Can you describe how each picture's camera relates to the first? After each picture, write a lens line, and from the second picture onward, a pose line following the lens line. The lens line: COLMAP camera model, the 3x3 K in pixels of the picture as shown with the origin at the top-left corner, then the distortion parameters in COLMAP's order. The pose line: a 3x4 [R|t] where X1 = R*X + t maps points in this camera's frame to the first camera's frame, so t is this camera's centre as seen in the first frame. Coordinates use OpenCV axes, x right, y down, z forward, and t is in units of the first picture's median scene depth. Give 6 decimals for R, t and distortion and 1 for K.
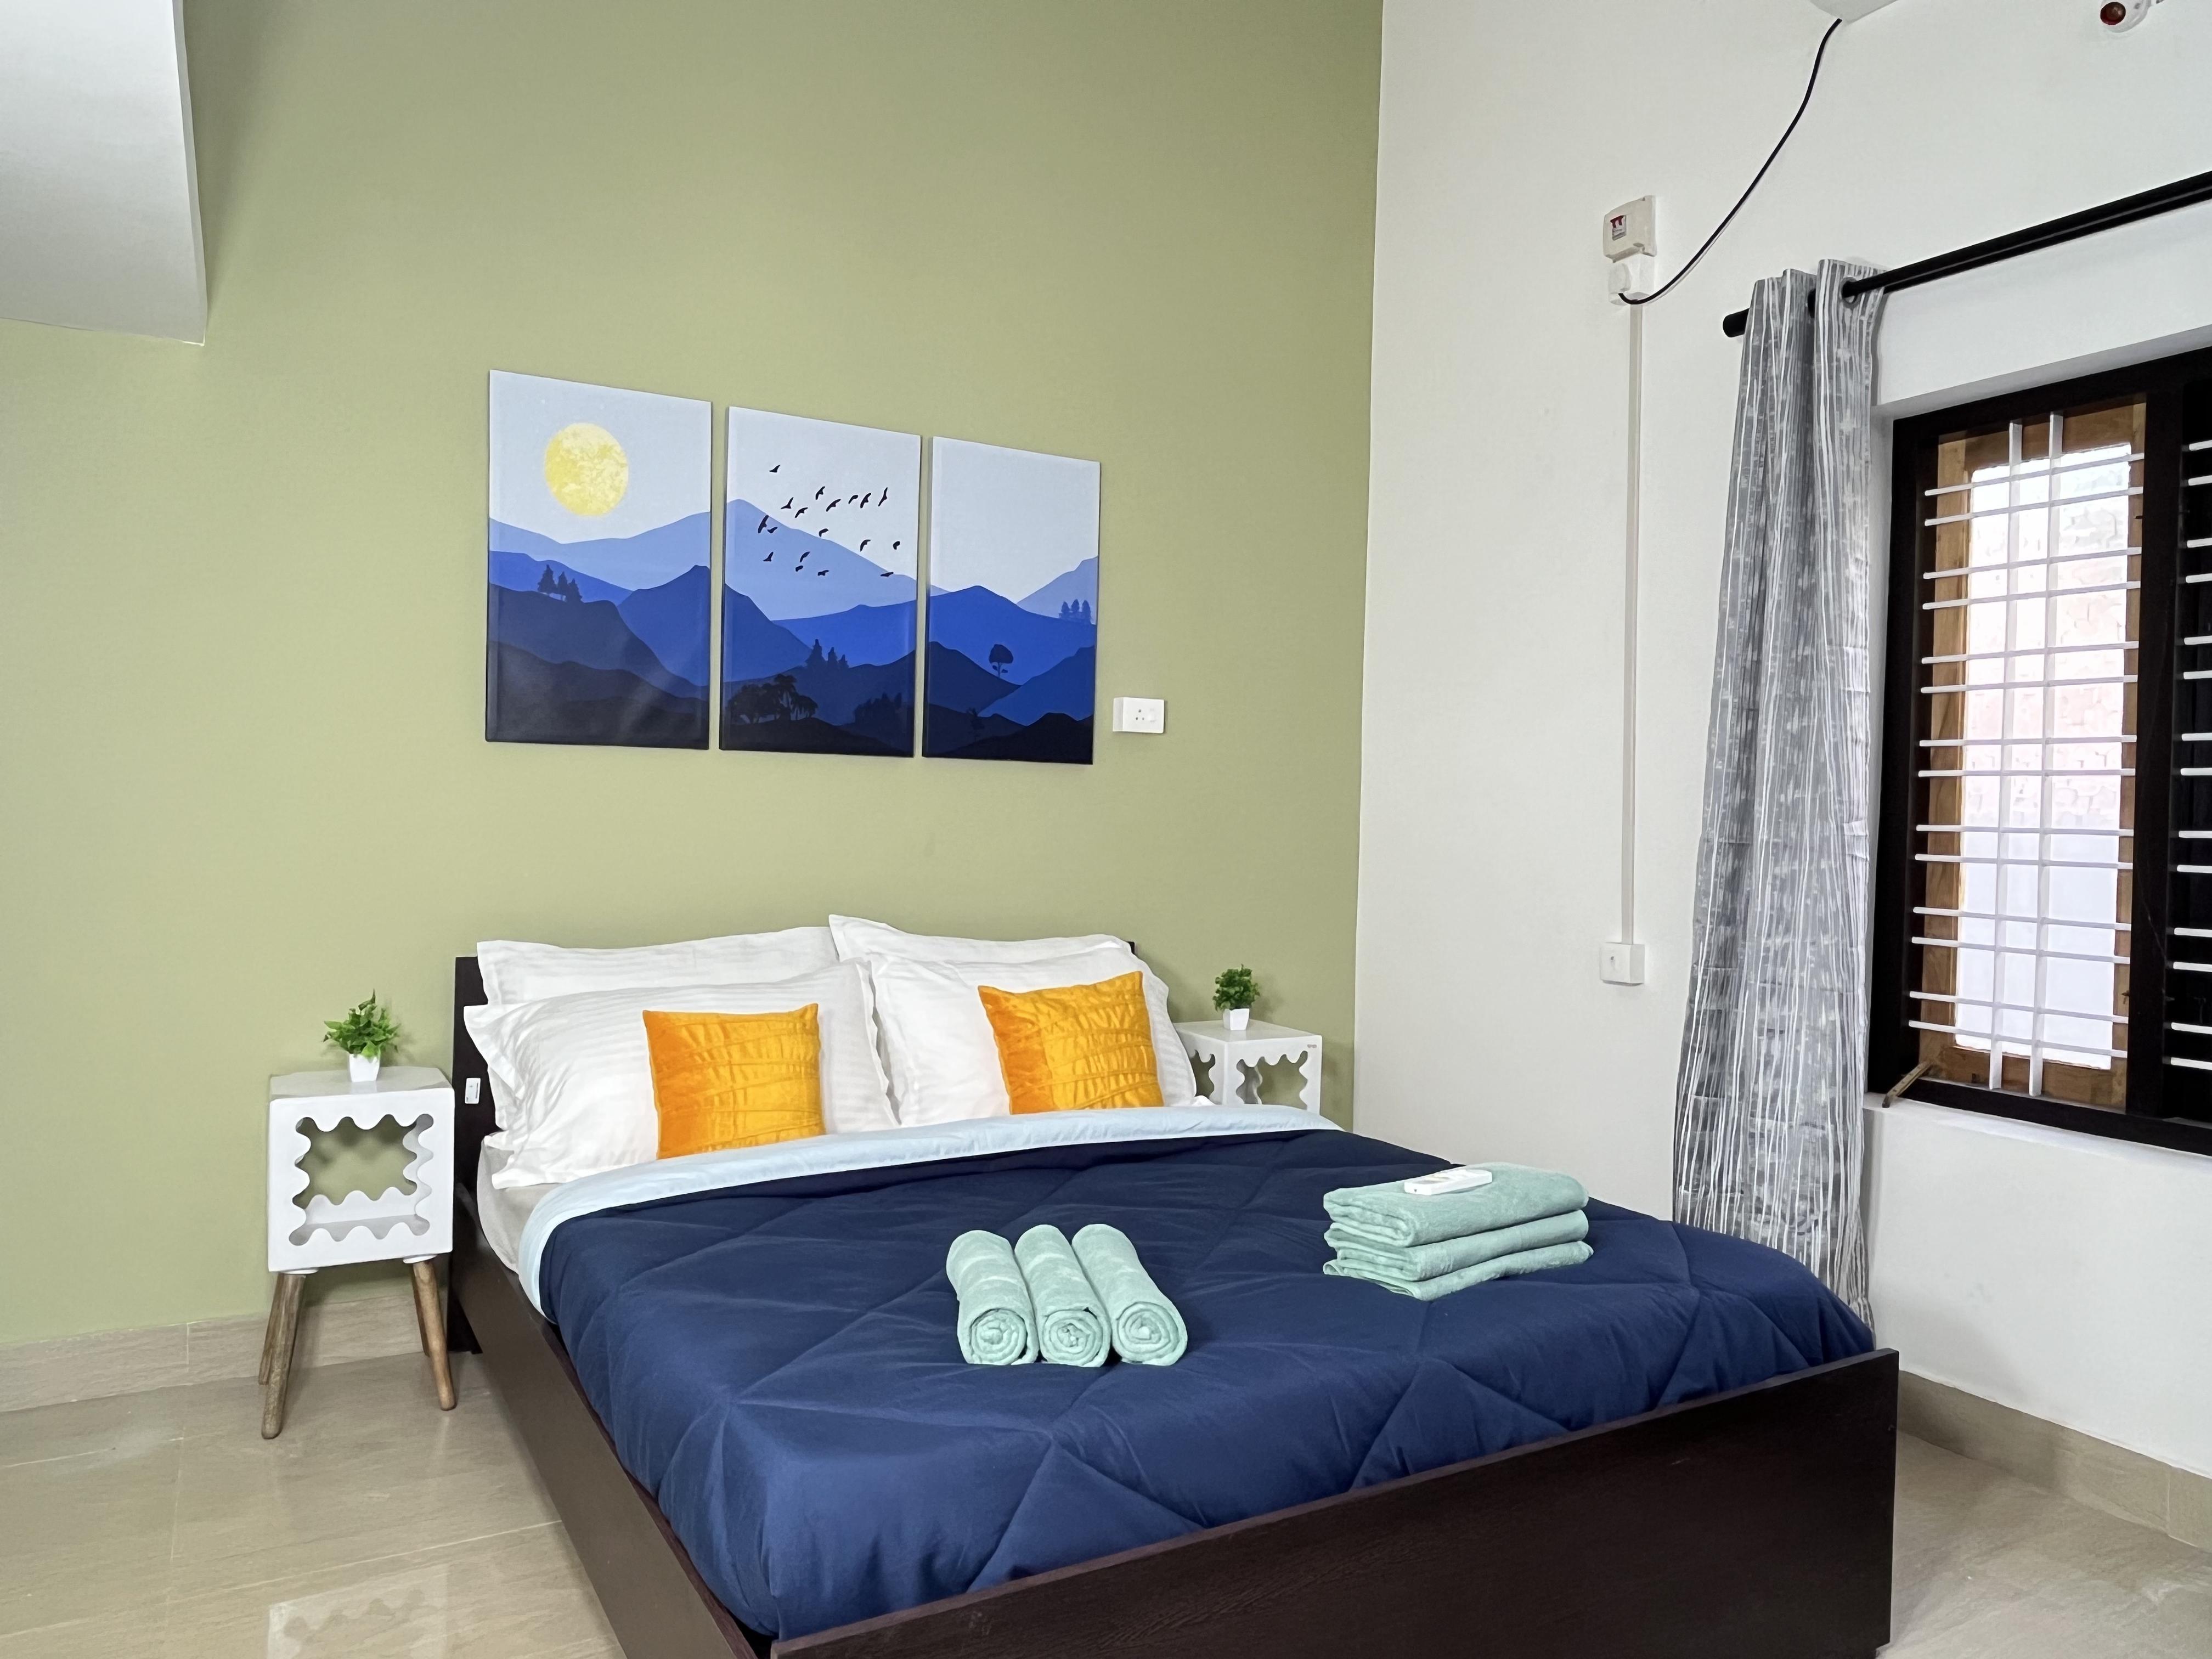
lens RADIAL K [[1478.9, 0, 1086.9], [0, 1478.9, 825.7], [0, 0, 1]] dist [0.002071, -0.003470]
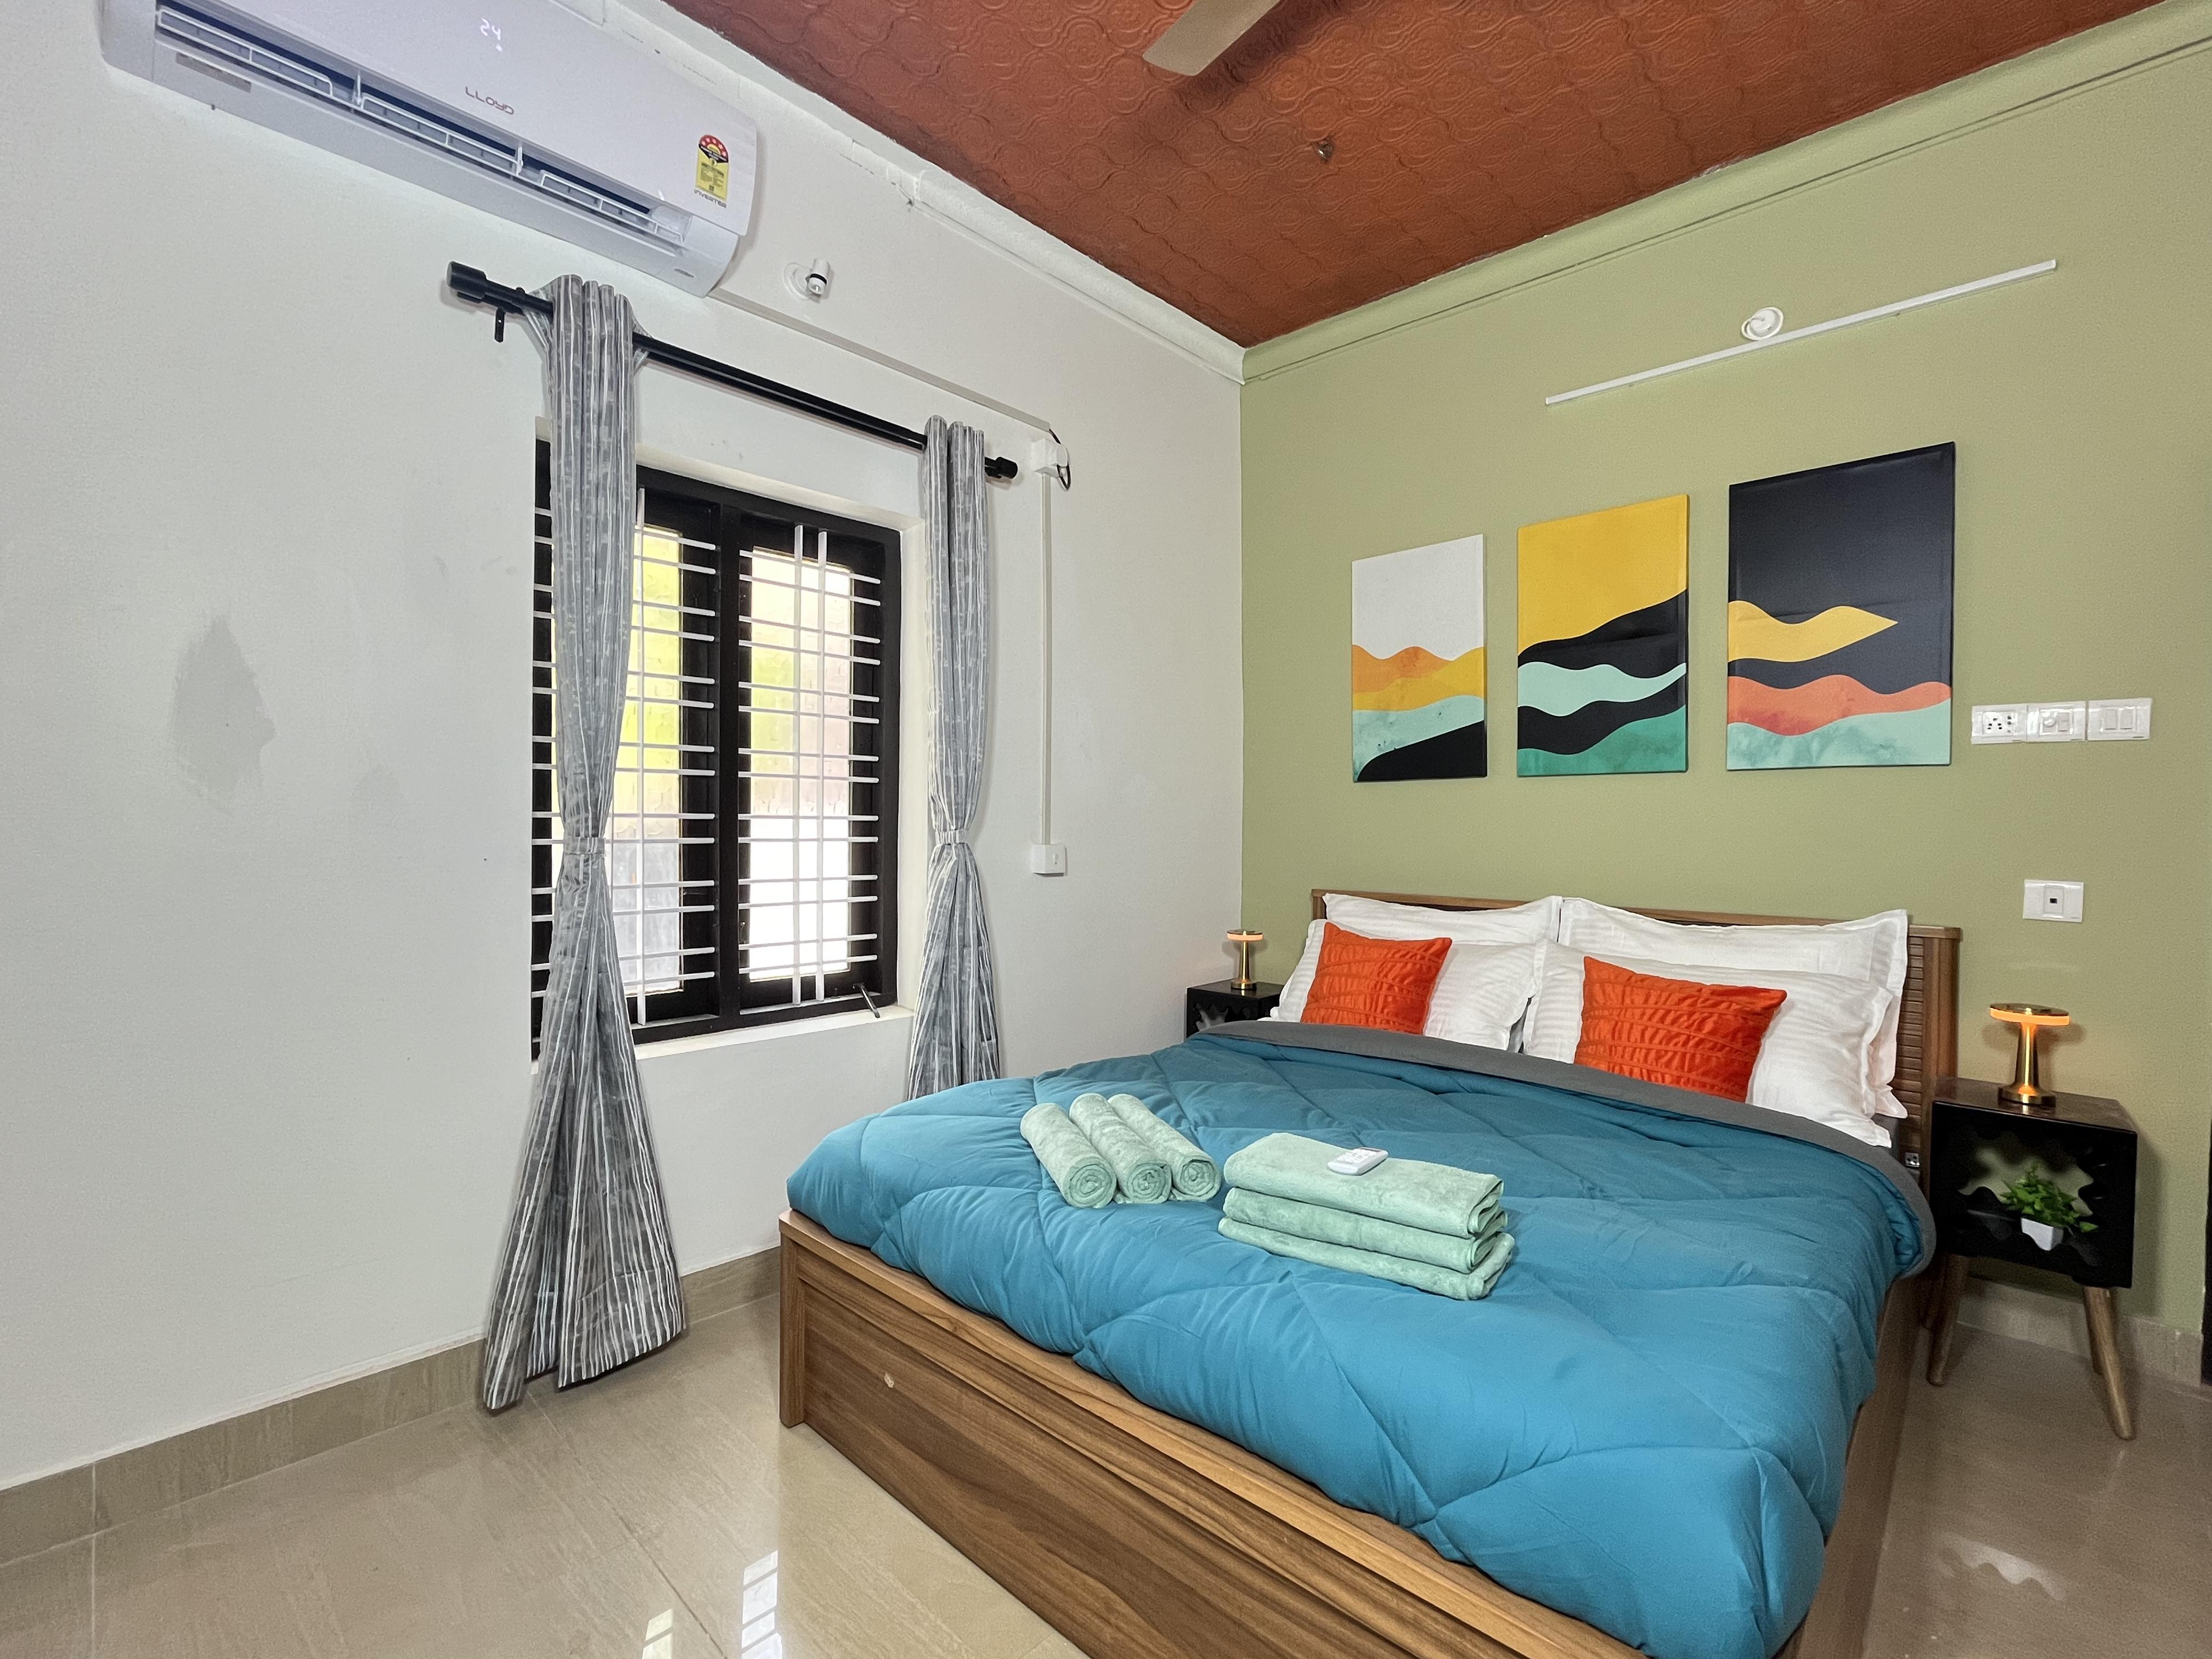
lens RADIAL K [[998.7, 0, 1106.6], [0, 998.7, 825.6], [0, 0, 1]] dist [0.001241, -0.001218]
pose [[-0.283975, -0.024332, 0.958523, -0.344132], [-0.008272, 0.999703, 0.022926, -0.011742], [-0.958796, -0.001419, -0.284092, 0.945085]]
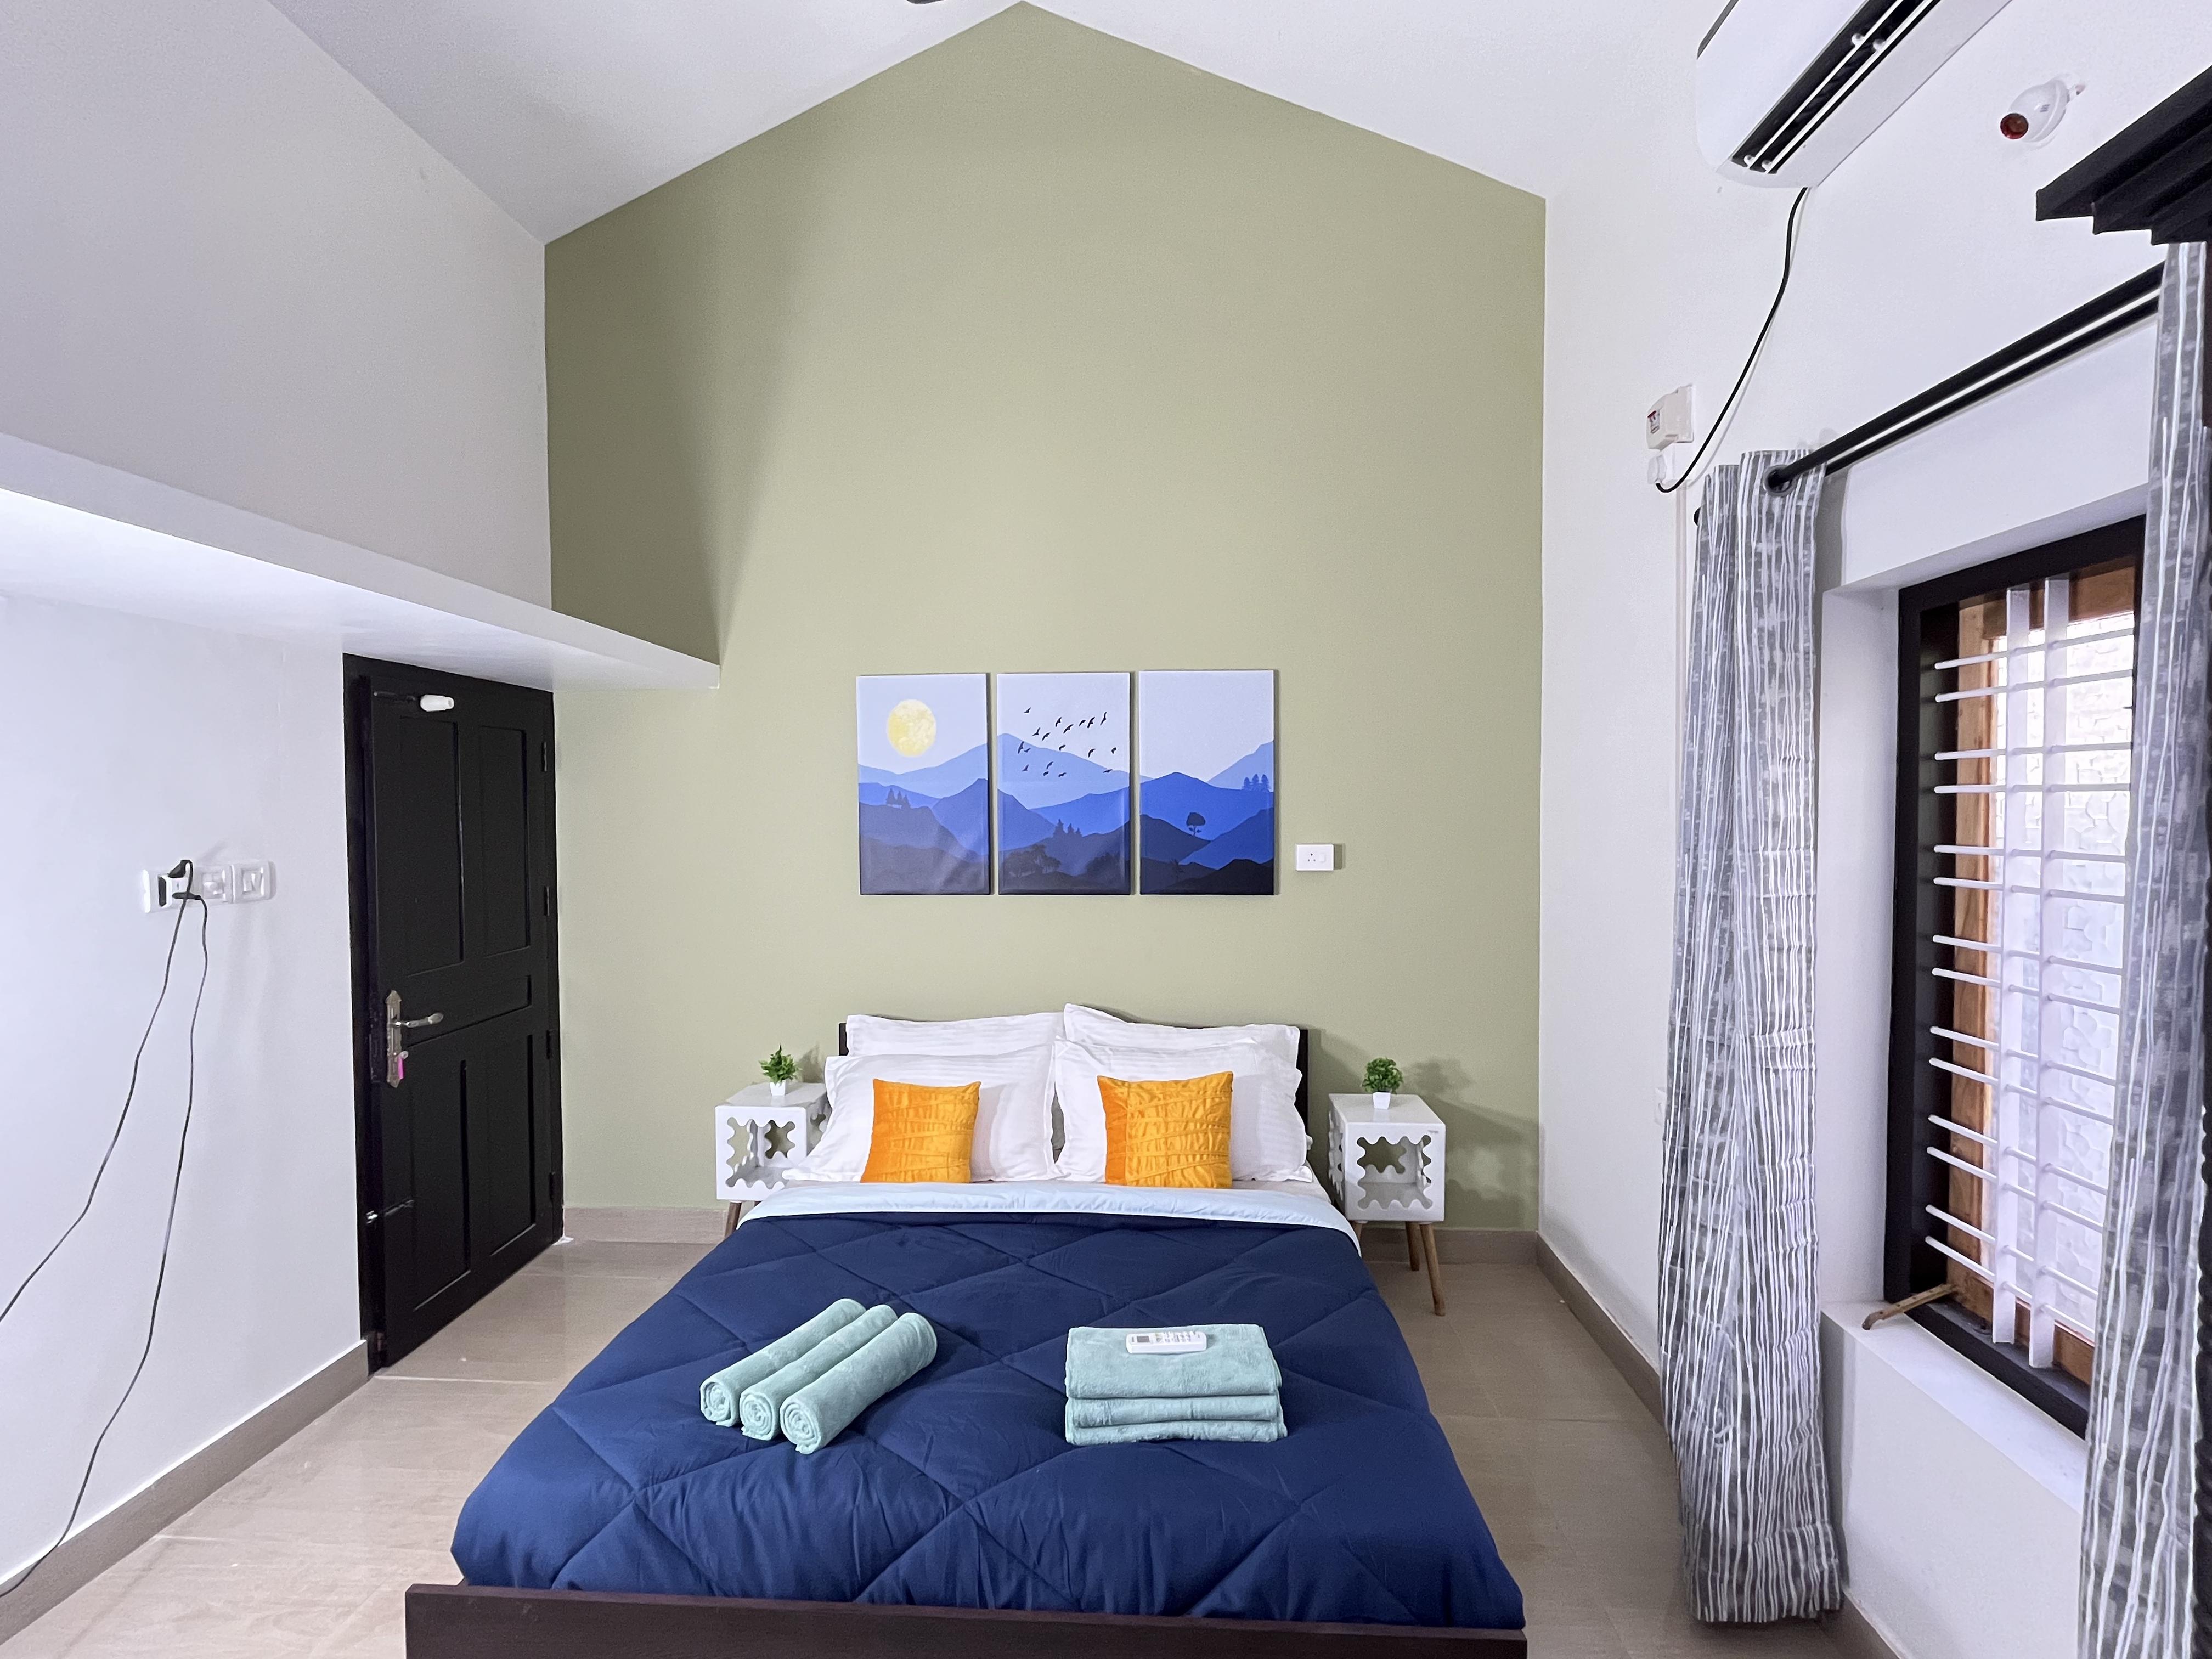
lens RADIAL K [[998.7, 0, 1112.2], [0, 998.7, 831.0], [0, 0, 1]] dist [0.001241, -0.001218]
pose [[0.839626, -0.011884, -0.543036, 0.475706], [0.016333, 0.999861, 0.003371, -0.134117], [0.542920, -0.011700, 0.839703, 0.203500]]
